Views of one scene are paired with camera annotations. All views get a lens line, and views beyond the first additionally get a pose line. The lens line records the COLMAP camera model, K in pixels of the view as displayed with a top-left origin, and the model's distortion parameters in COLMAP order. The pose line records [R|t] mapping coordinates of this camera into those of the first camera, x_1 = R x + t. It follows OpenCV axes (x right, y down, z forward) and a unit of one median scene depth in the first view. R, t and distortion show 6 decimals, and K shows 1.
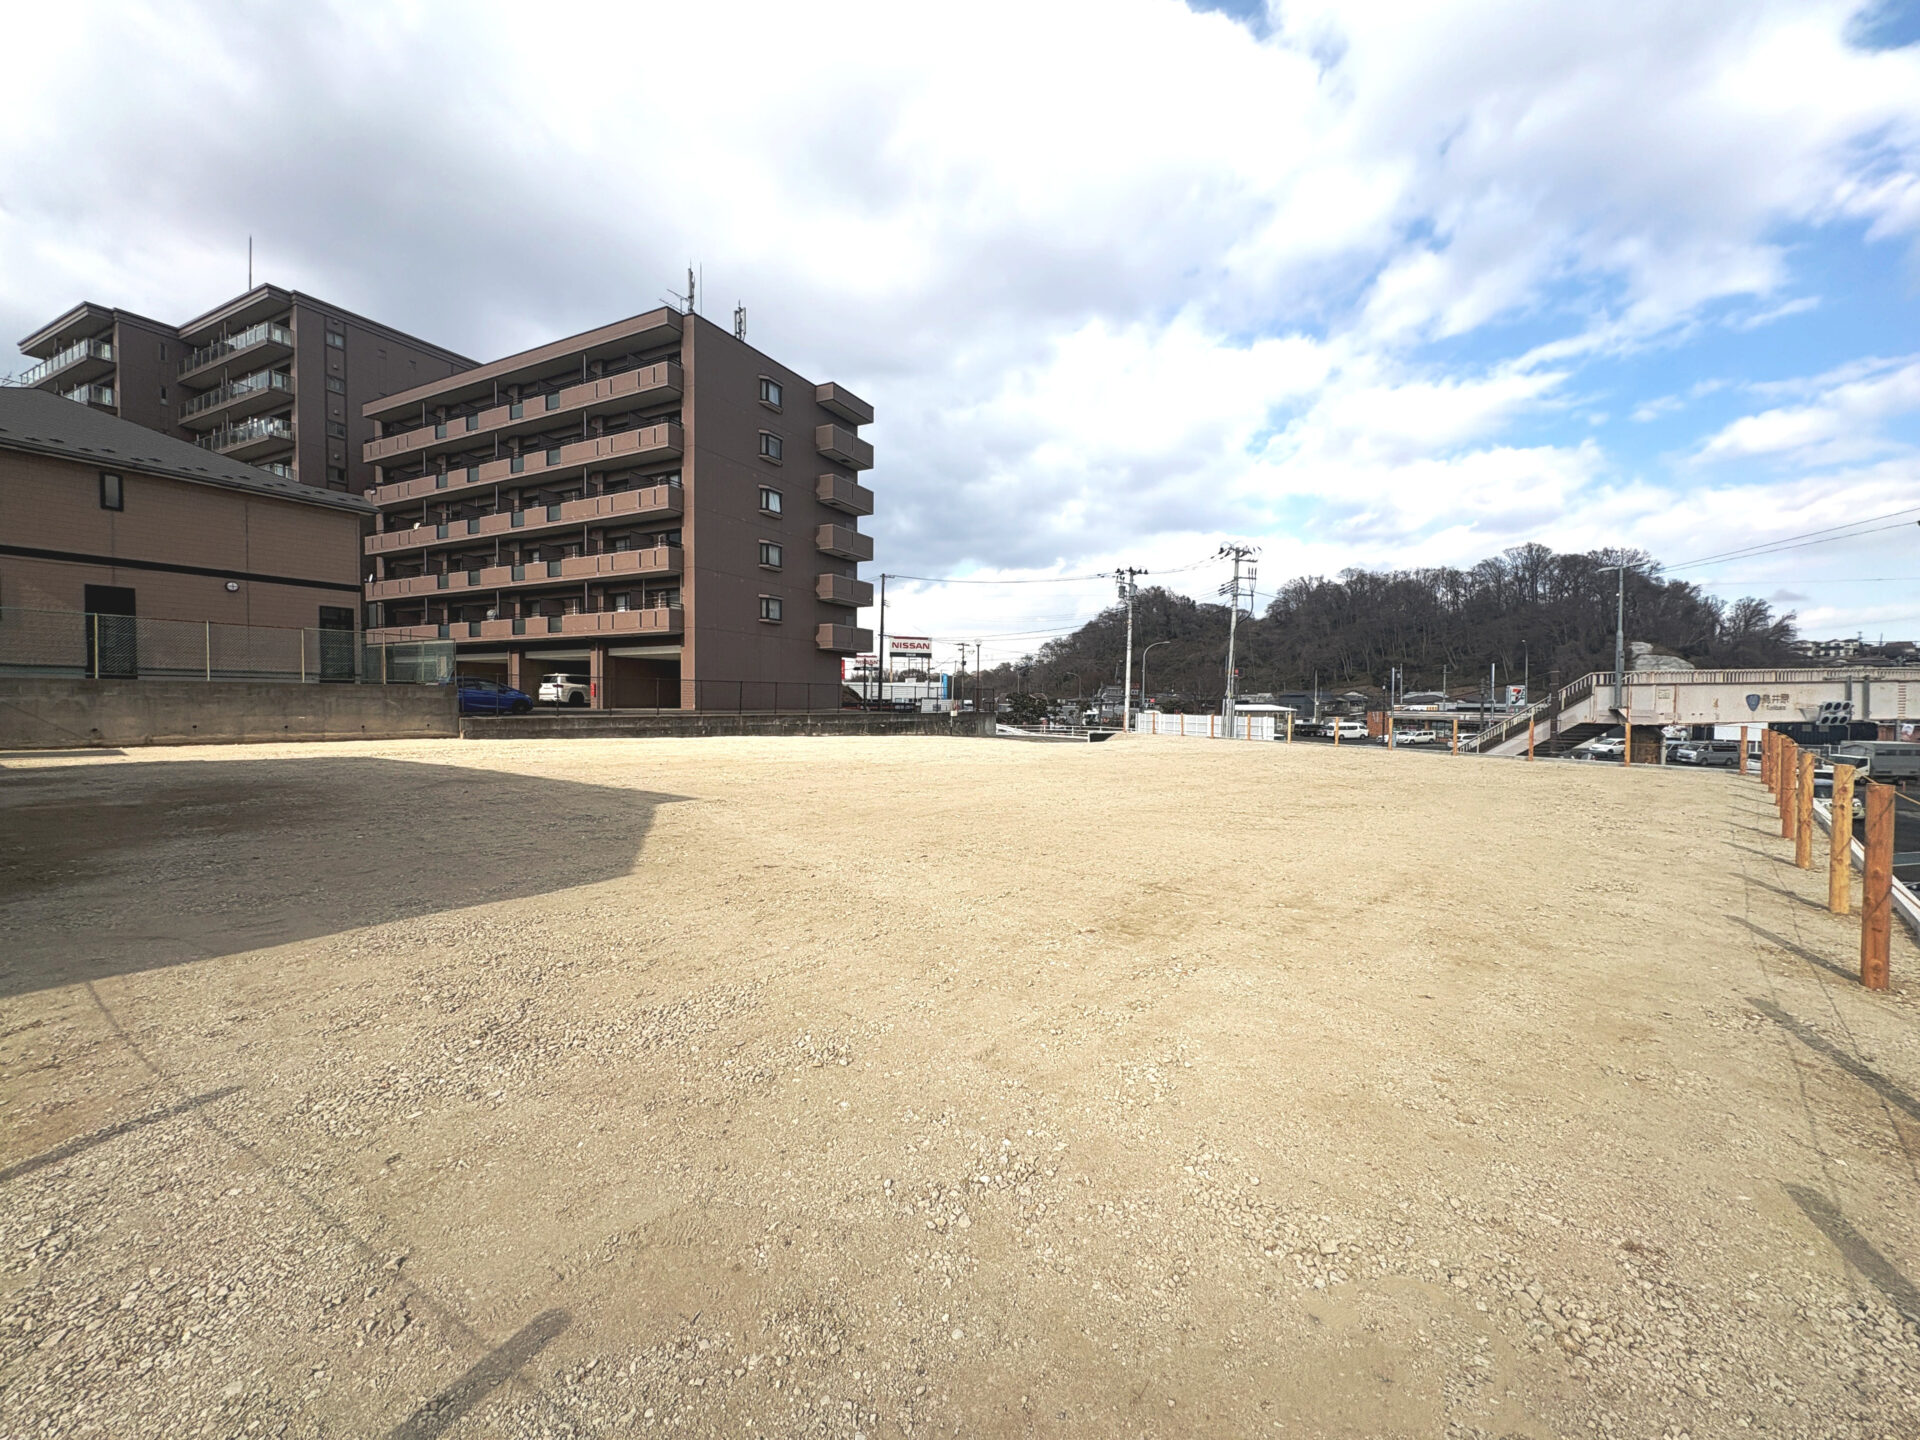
lens RADIAL K [[762.8, 0, 968.4], [0, 762.8, 720.6], [0, 0, 1]] dist [0.001643, -0.000285]
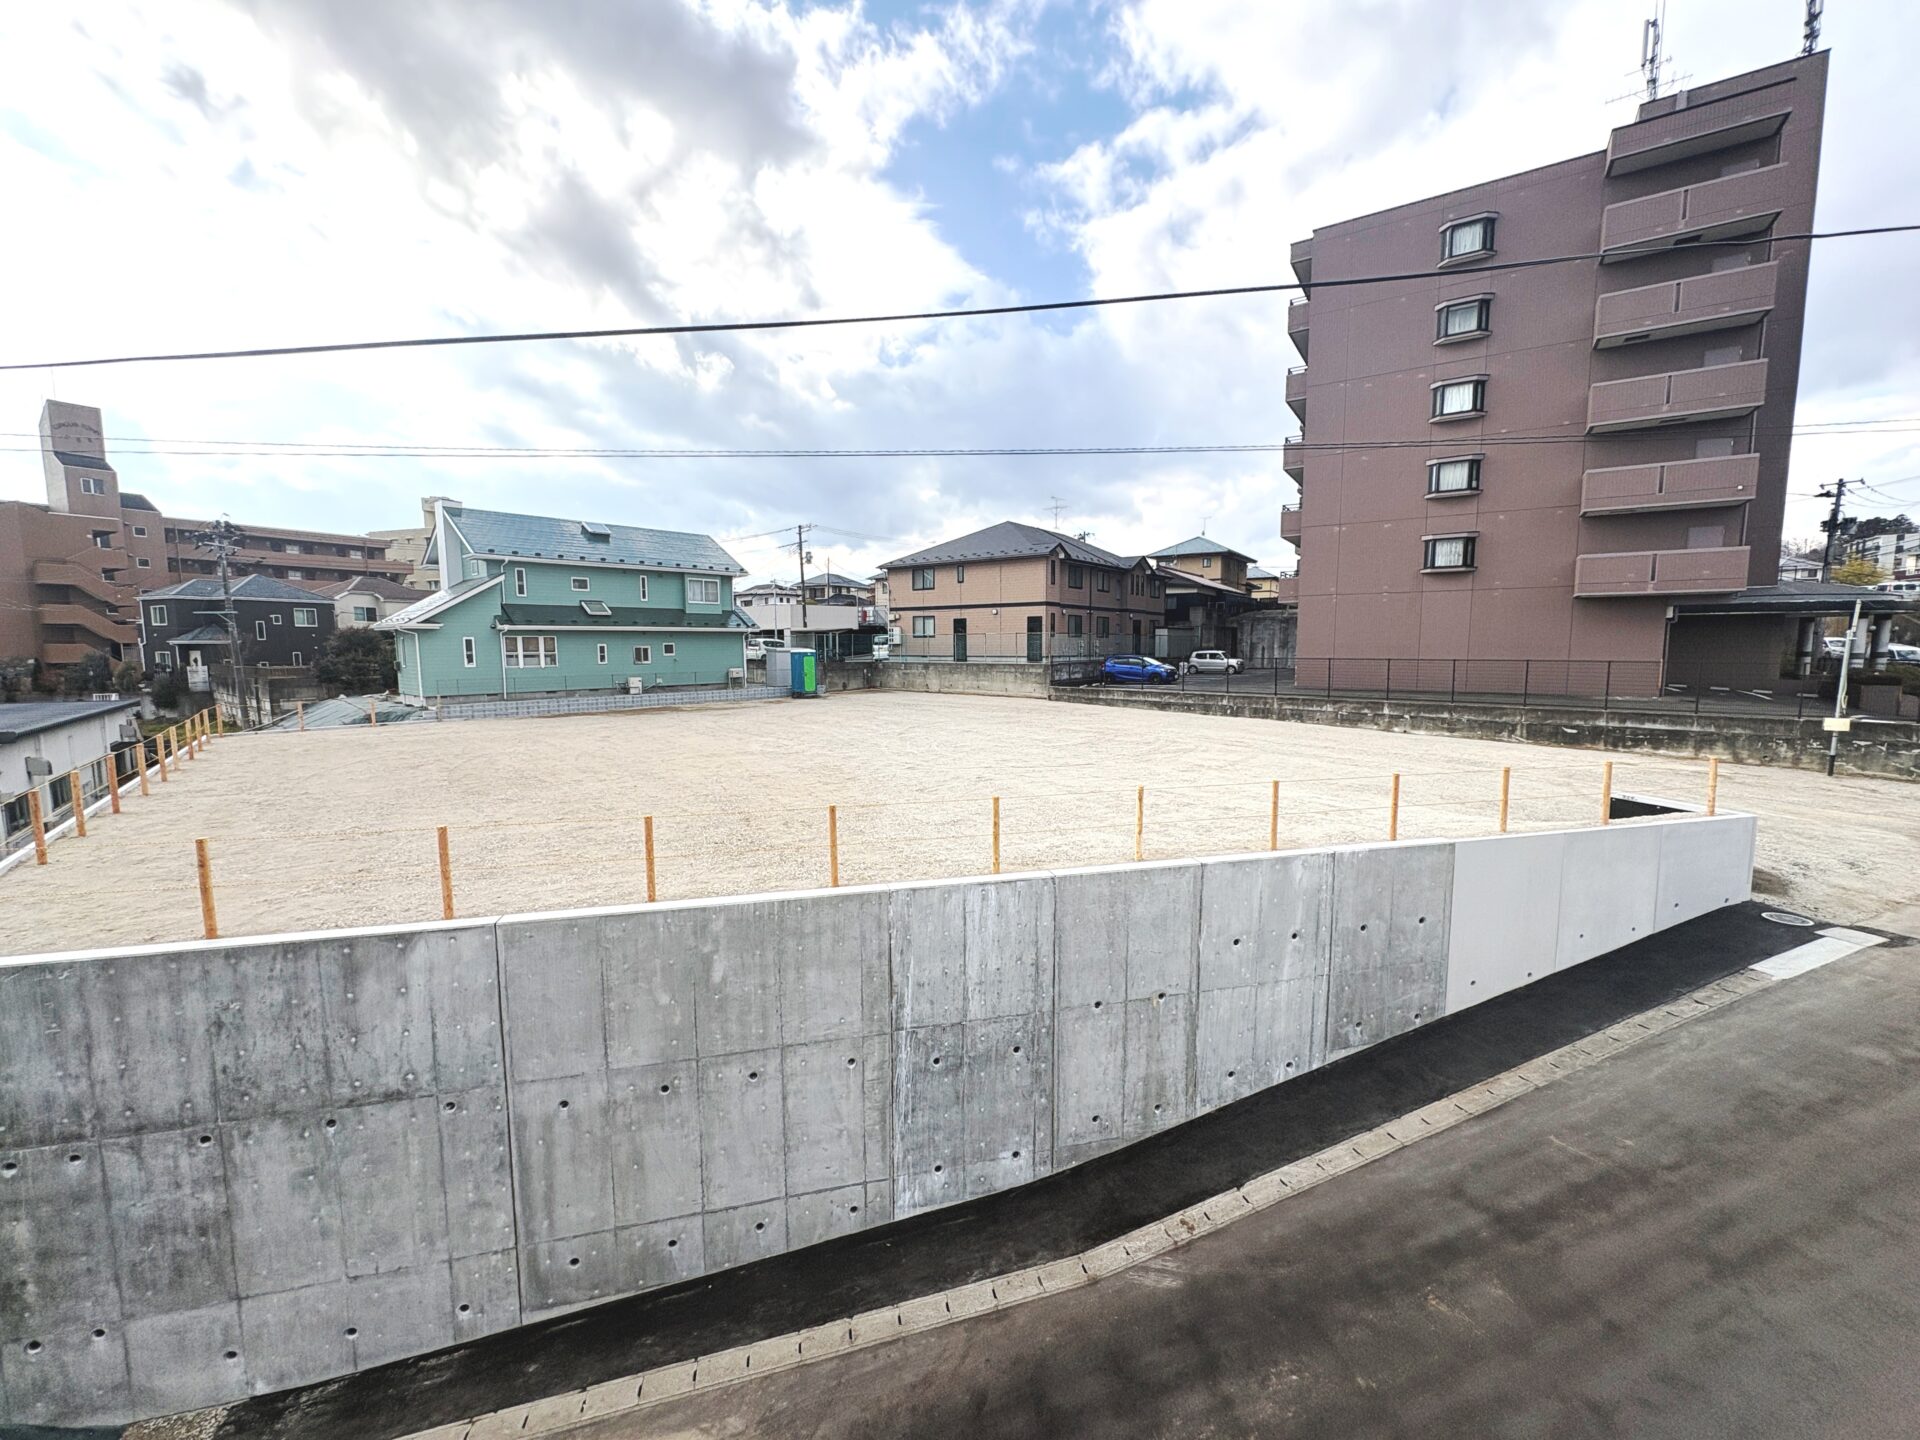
lens RADIAL K [[762.8, 0, 961.9], [0, 762.8, 724.6], [0, 0, 1]] dist [0.001643, -0.000285]
pose [[-0.115927, 0.100170, -0.988194, 0.565079], [-0.020054, 0.994463, 0.103158, -0.053284], [0.993055, 0.031776, -0.113276, 0.676214]]
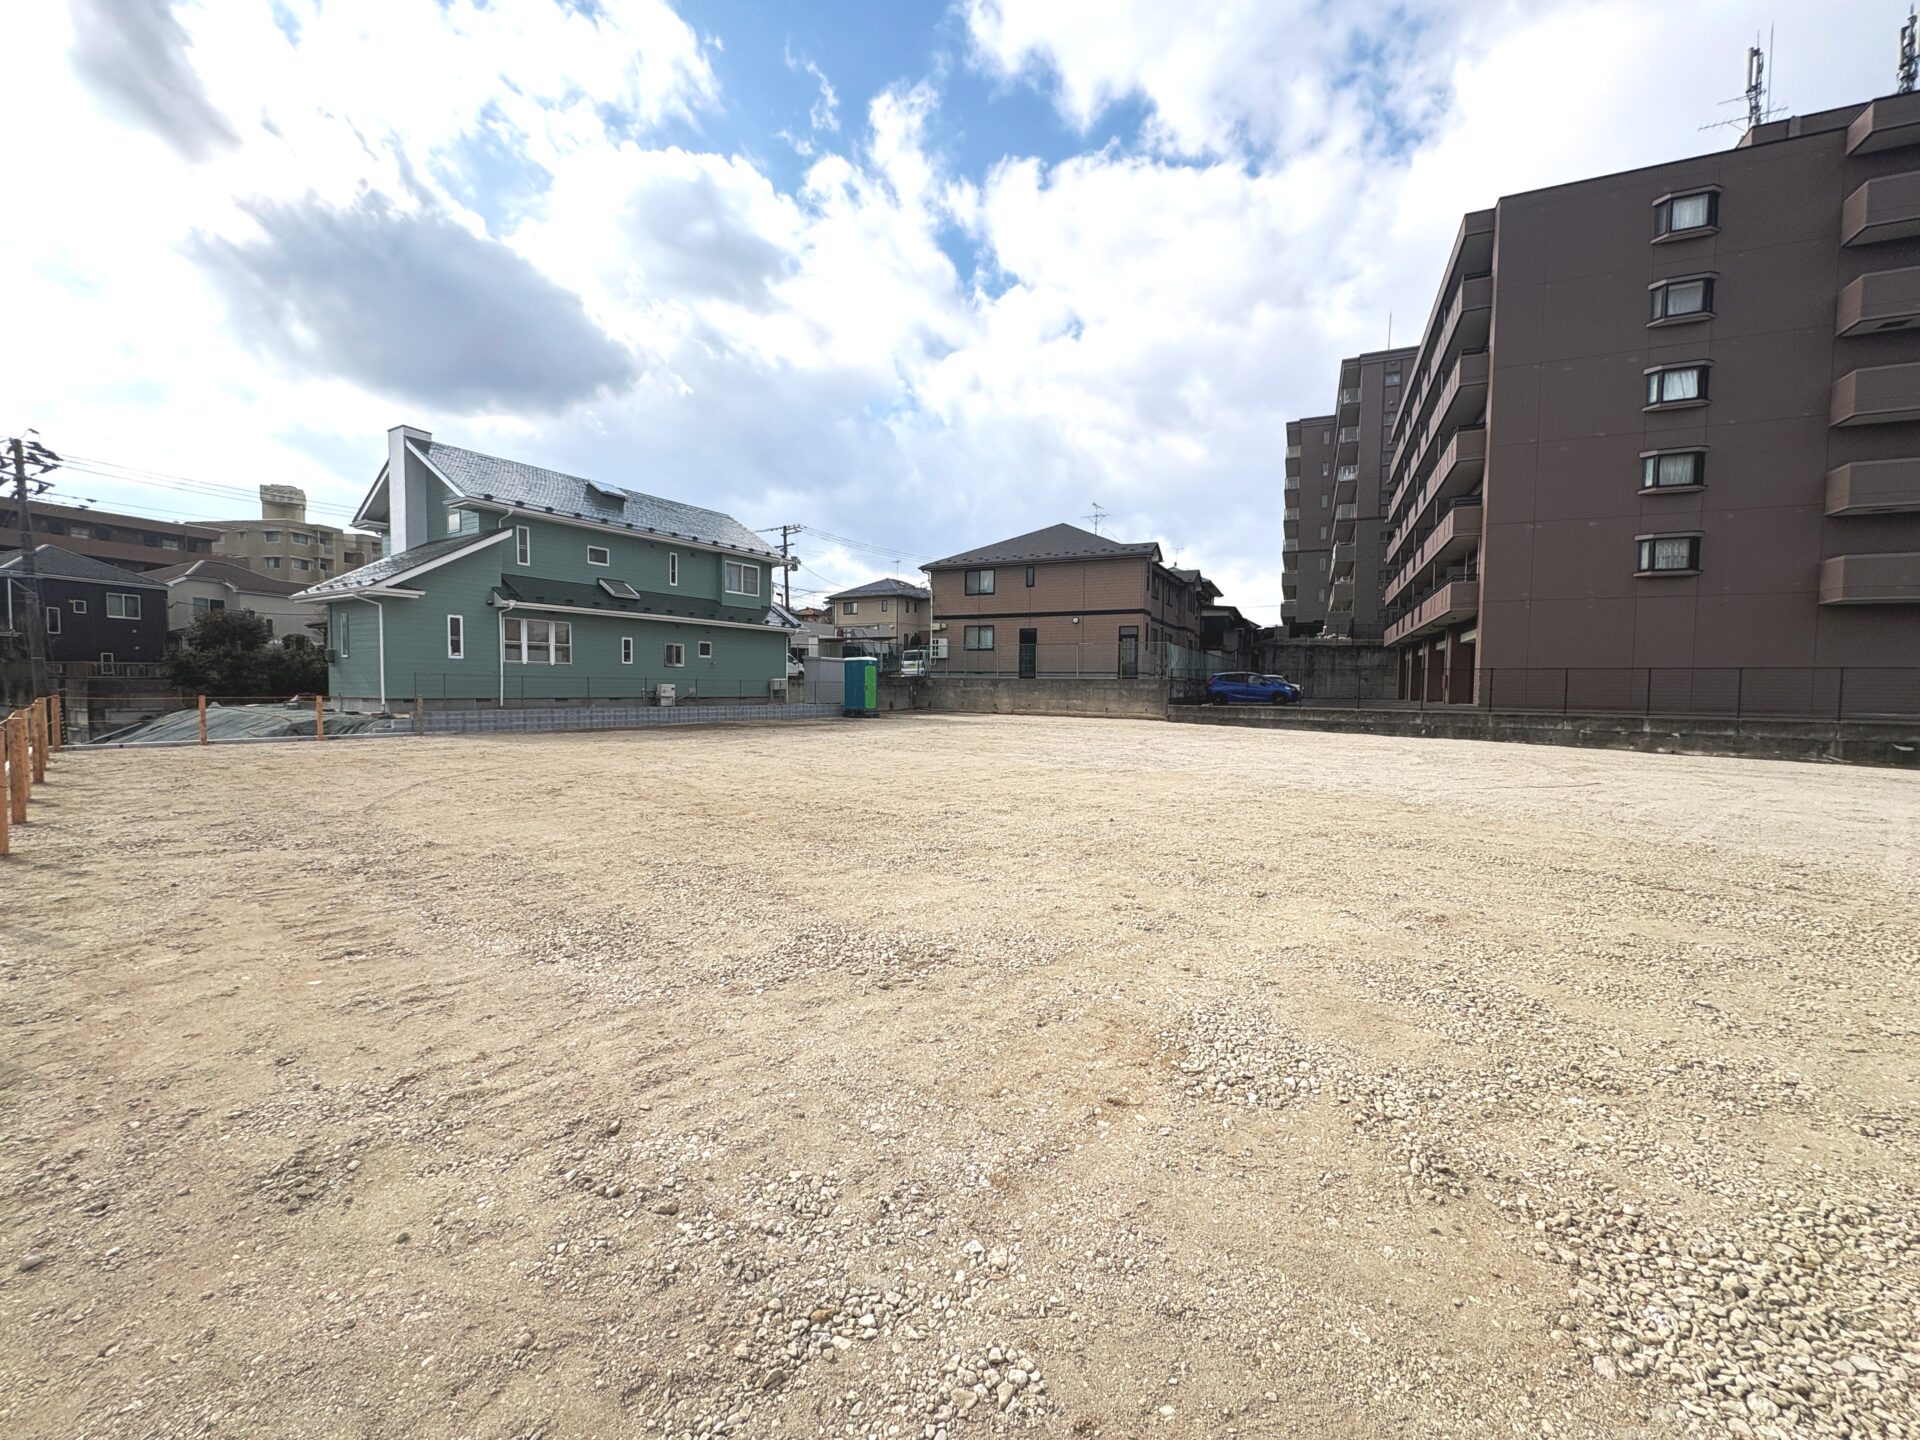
lens RADIAL K [[762.8, 0, 959.3], [0, 762.8, 723.0], [0, 0, 1]] dist [0.001643, -0.000285]
pose [[0.047733, 0.043132, -0.997928, 0.392174], [-0.036607, 0.998472, 0.041405, -0.008764], [0.998189, 0.034555, 0.049239, 0.401392]]
